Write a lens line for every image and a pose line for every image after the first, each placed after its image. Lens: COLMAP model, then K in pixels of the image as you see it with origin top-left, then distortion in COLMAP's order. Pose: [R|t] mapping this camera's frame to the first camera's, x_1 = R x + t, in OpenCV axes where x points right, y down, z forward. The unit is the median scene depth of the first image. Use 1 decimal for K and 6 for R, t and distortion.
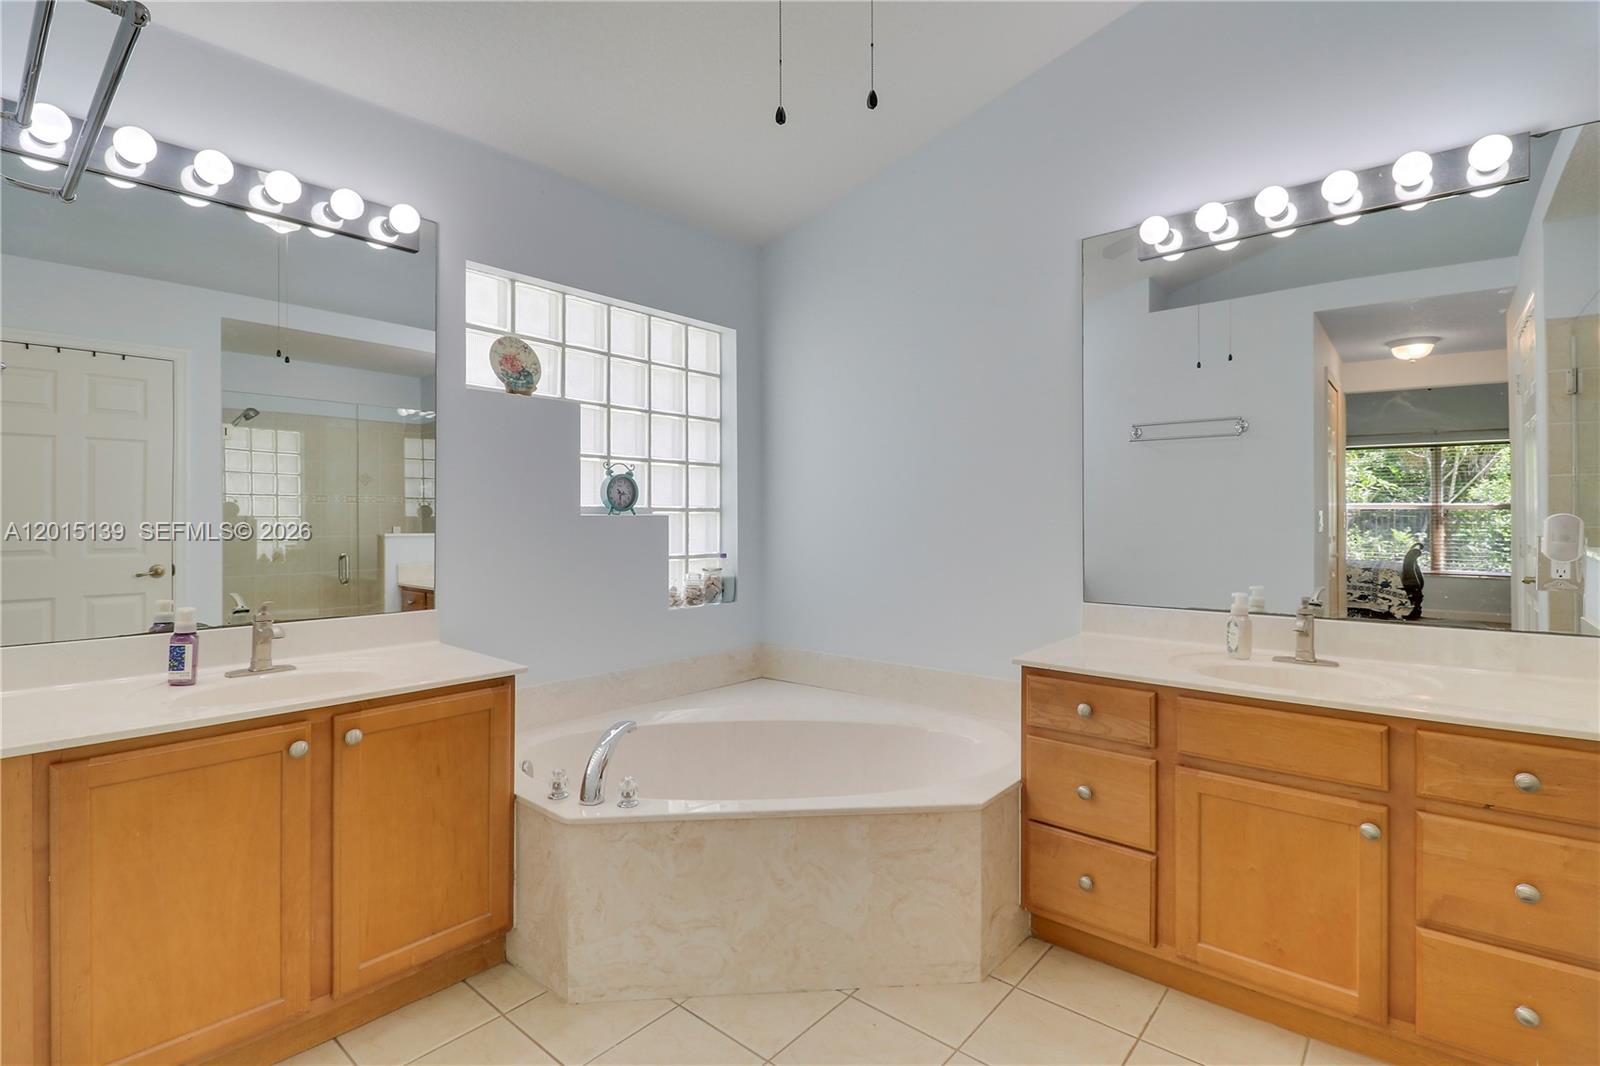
lens RADIAL K [[752.5, 0, 797.0], [0, 752.5, 519.7], [0, 0, 1]] dist [-0.006509, -0.002273]
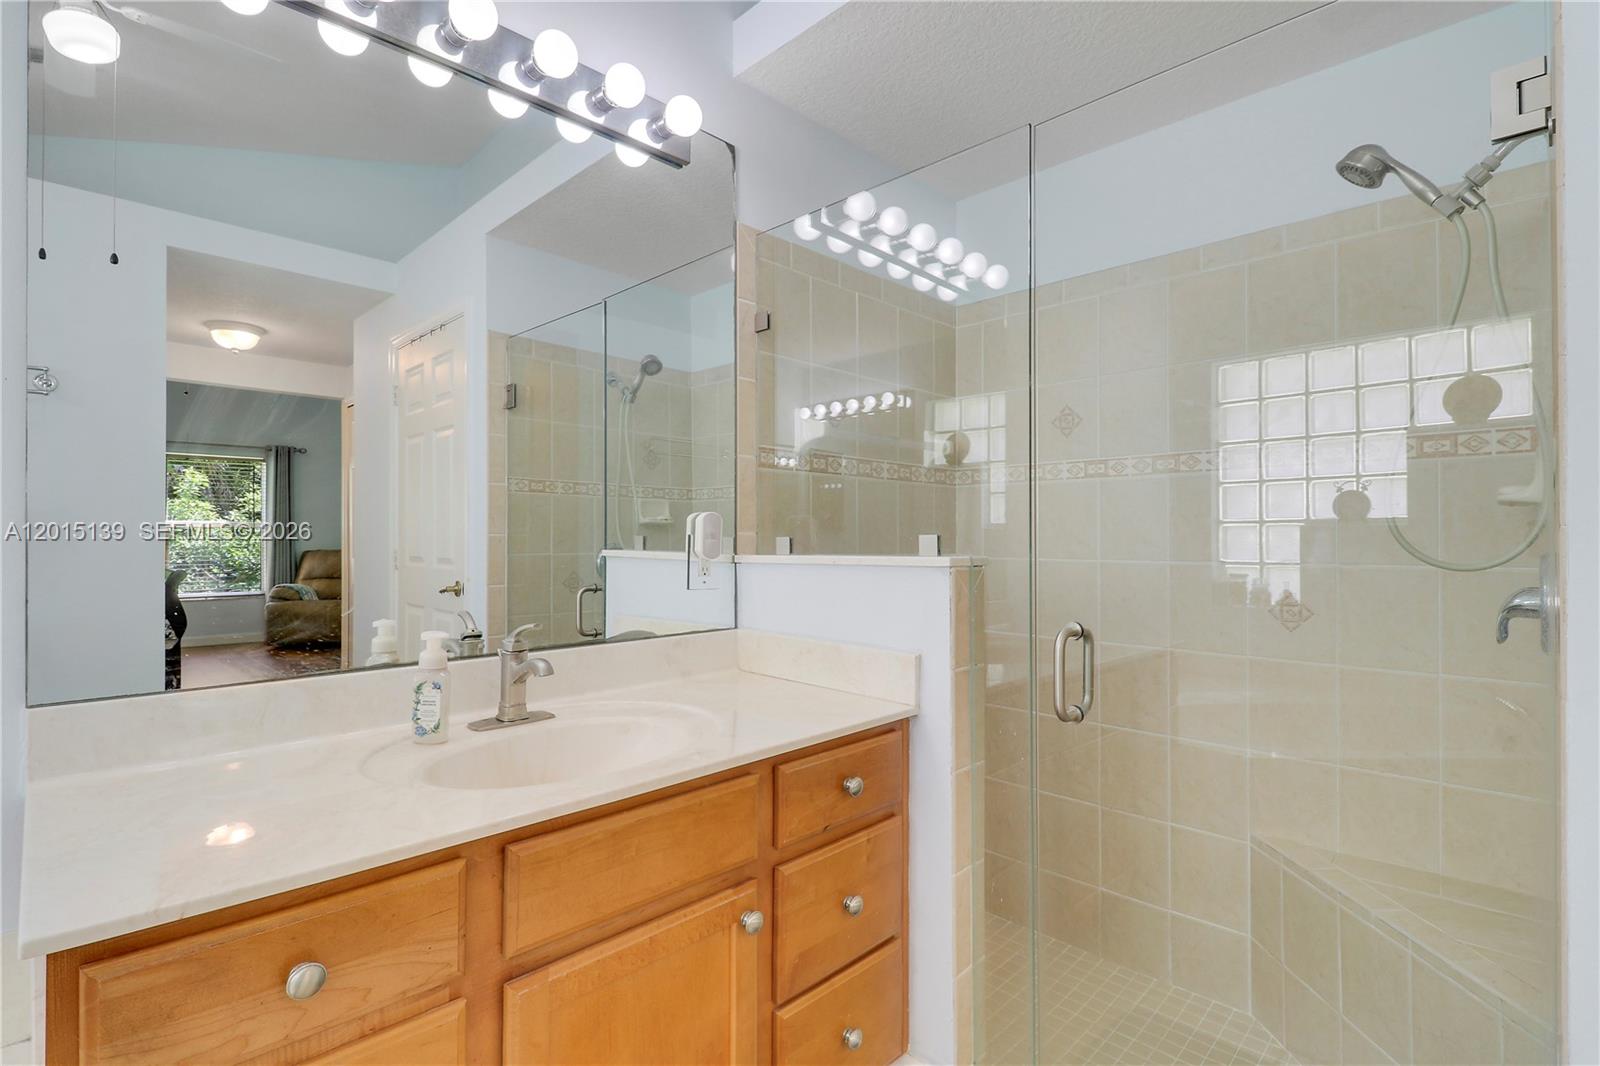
lens RADIAL K [[752.5, 0, 800.5], [0, 752.5, 533.3], [0, 0, 1]] dist [-0.006509, -0.002273]
pose [[0.072602, 0.008876, 0.997321, 0.015119], [0.006723, 0.999933, -0.009389, 0.026686], [-0.997338, 0.007387, 0.072538, 0.665890]]
